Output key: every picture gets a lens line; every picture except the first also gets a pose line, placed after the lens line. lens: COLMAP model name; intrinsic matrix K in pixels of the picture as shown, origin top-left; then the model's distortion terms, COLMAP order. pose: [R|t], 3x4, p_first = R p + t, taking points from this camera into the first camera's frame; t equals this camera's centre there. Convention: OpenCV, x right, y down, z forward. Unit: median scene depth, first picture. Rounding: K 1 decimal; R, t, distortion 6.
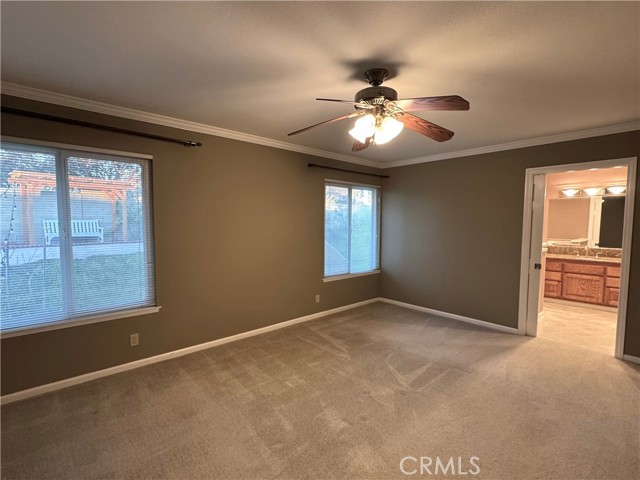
lens RADIAL K [[298.3, 0, 317.6], [0, 298.3, 241.4], [0, 0, 1]] dist [-0.003932, 0.000603]
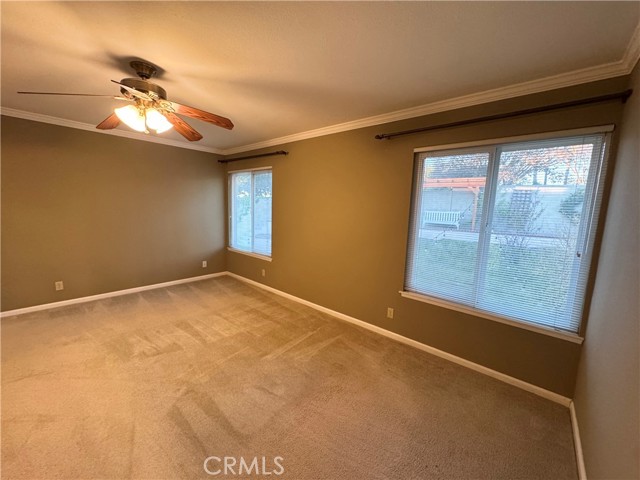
lens RADIAL K [[256.2, 0, 317.5], [0, 256.2, 239.5], [0, 0, 1]] dist [-0.007055, 0.000139]
pose [[0.131216, 0.126909, -0.983197, 0.582084], [-0.100770, 0.988343, 0.114124, -0.047725], [0.986219, 0.084102, 0.142475, 0.694699]]
